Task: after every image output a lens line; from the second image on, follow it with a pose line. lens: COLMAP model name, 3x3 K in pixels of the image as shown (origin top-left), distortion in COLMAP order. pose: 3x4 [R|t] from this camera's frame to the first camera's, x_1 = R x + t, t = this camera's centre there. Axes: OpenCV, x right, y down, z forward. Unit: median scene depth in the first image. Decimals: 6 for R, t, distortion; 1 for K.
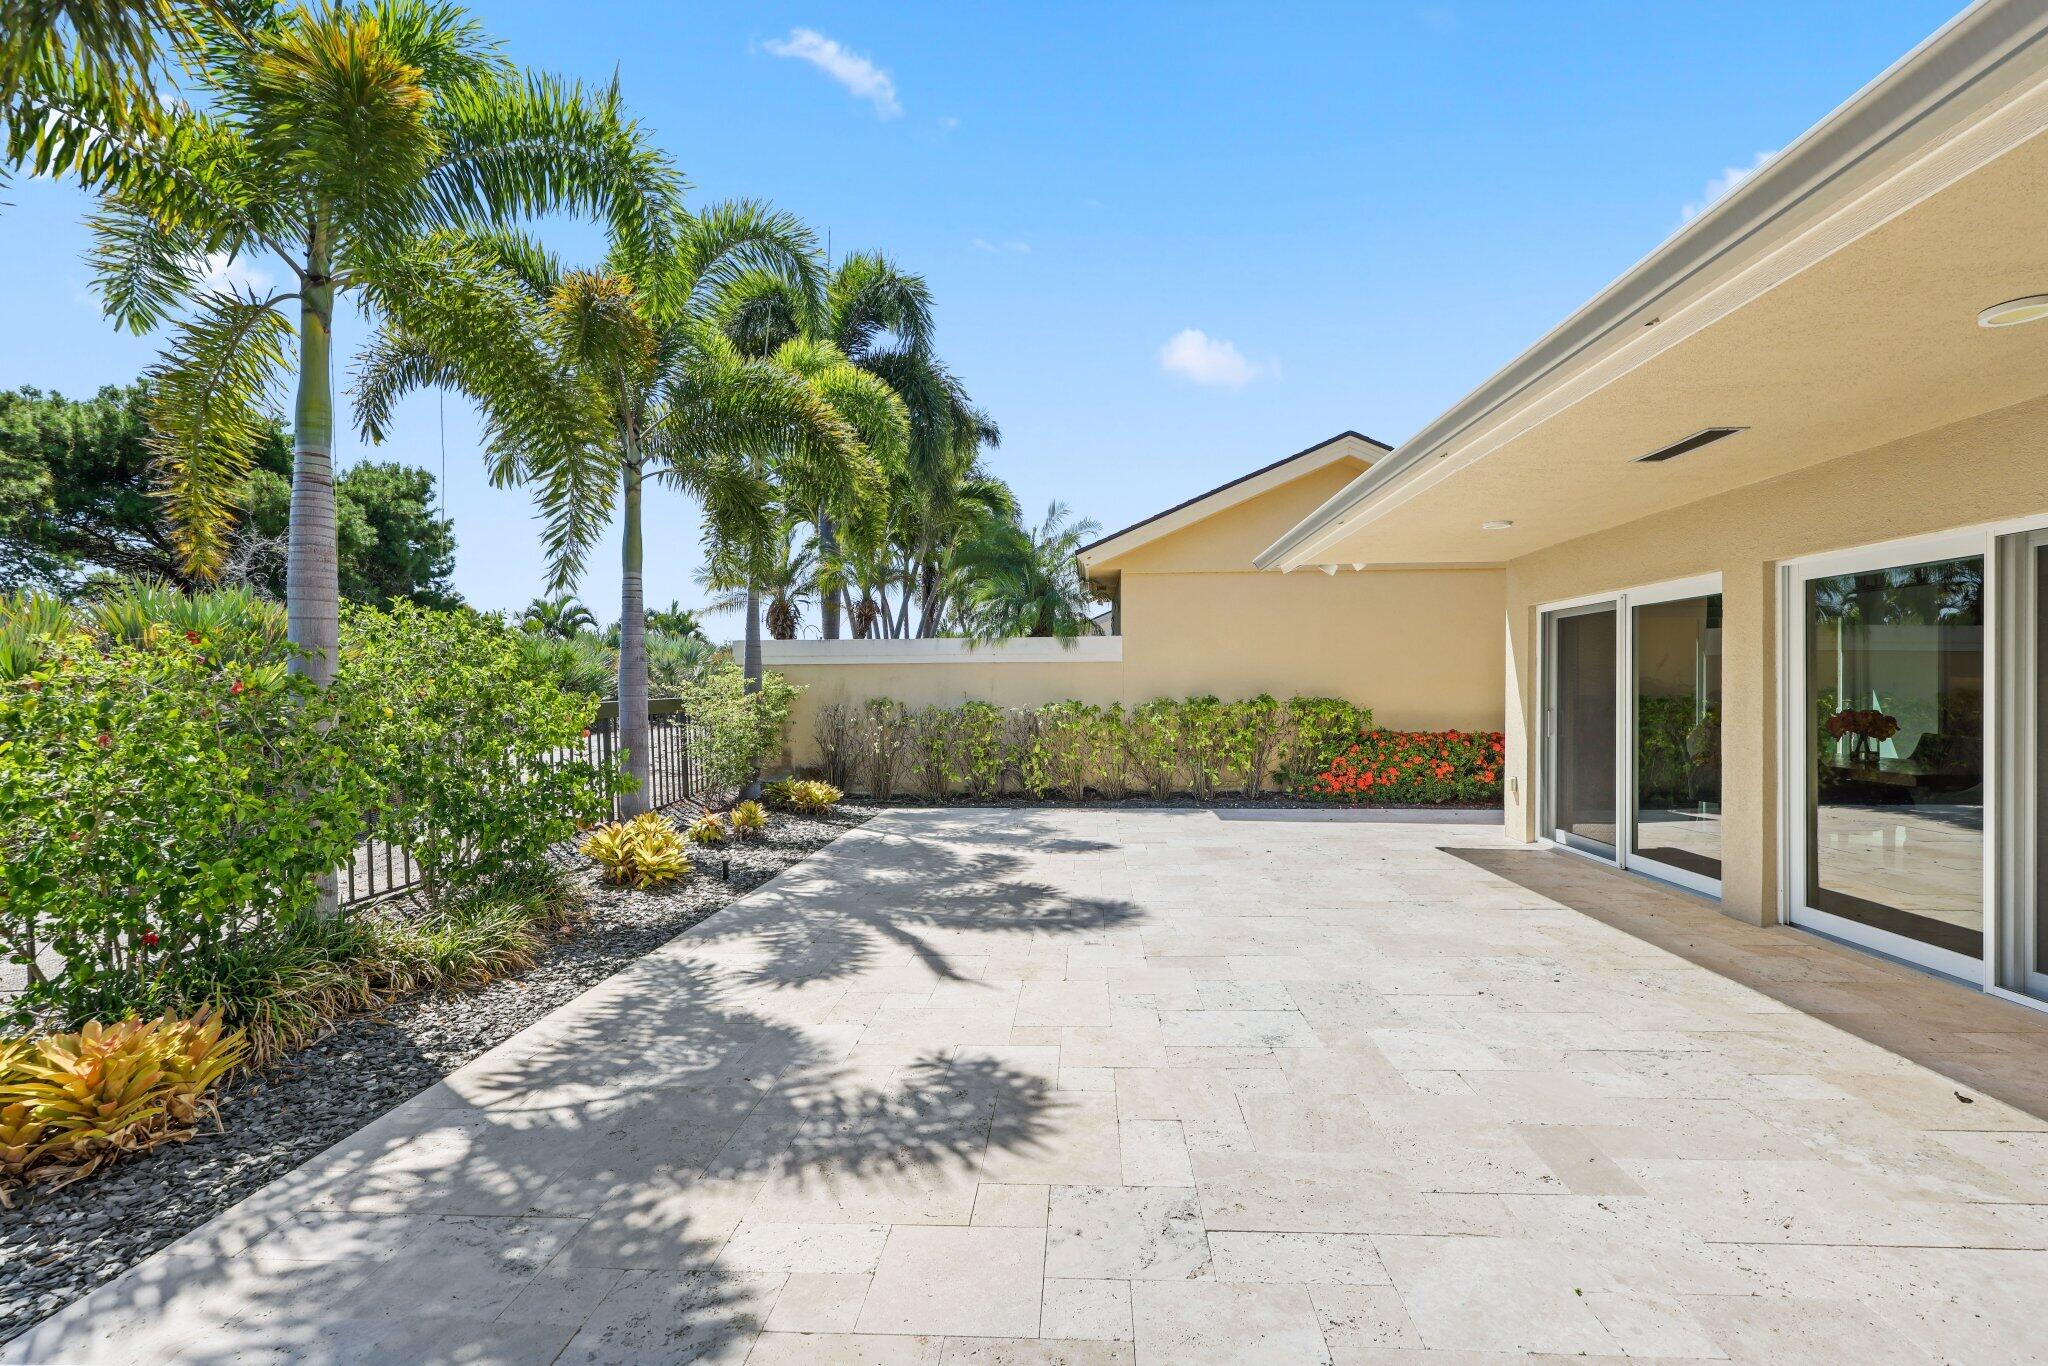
lens RADIAL K [[905.9, 0, 1023.0], [0, 905.9, 667.5], [0, 0, 1]] dist [-0.001372, -0.000202]
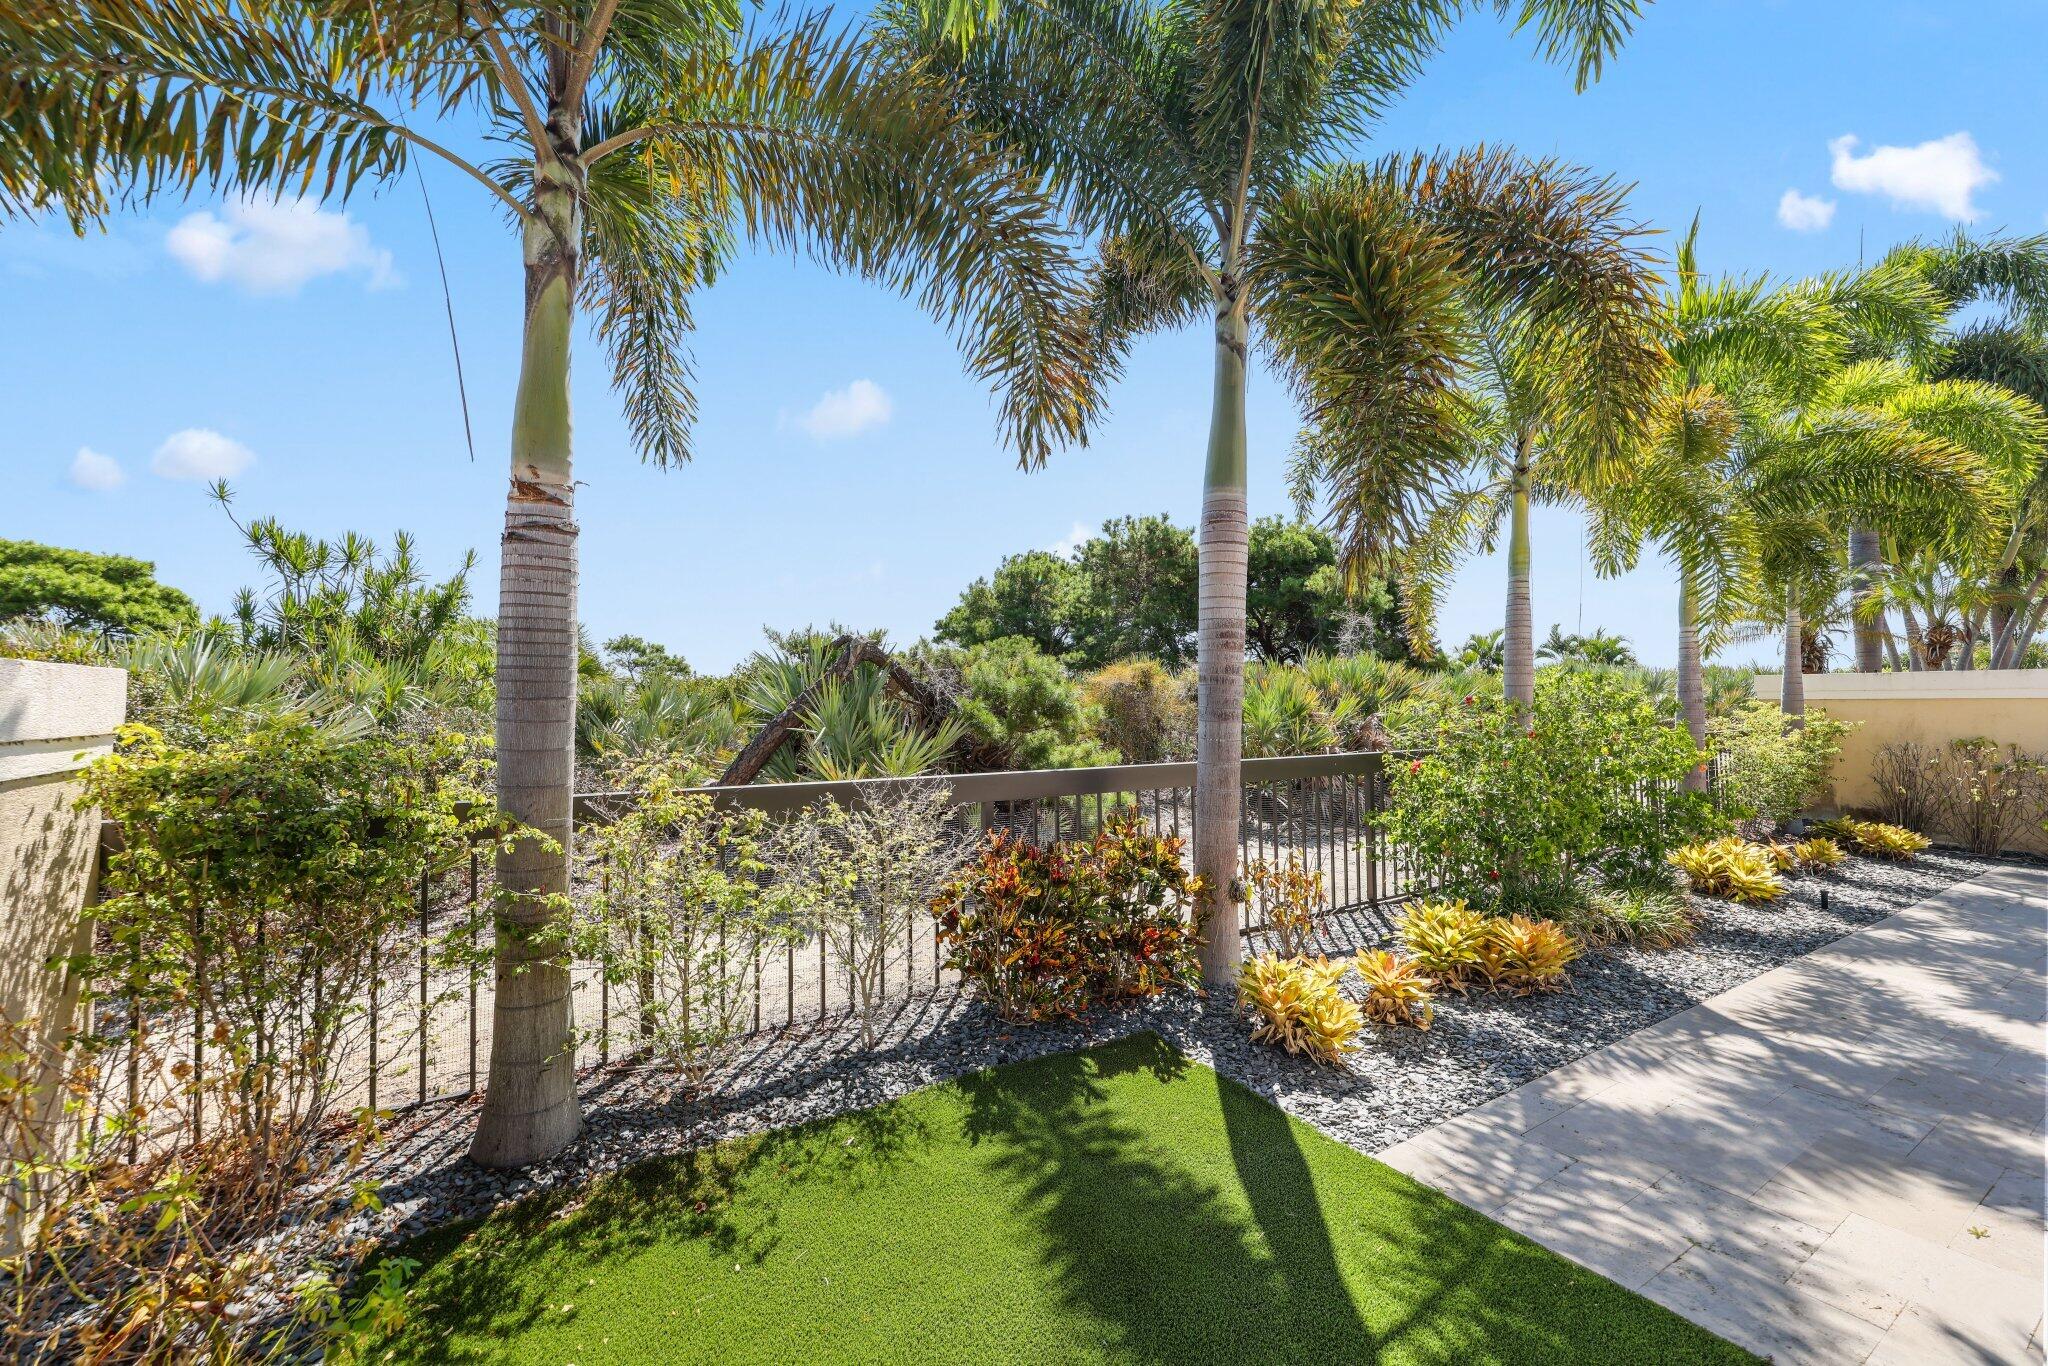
lens RADIAL K [[832.8, 0, 1026.9], [0, 832.8, 678.4], [0, 0, 1]] dist [-0.000889, -0.000099]
pose [[0.603726, -0.014915, -0.797052, -0.082655], [0.007766, 0.999888, -0.012829, -0.025738], [0.797154, 0.001555, 0.603774, -0.267084]]
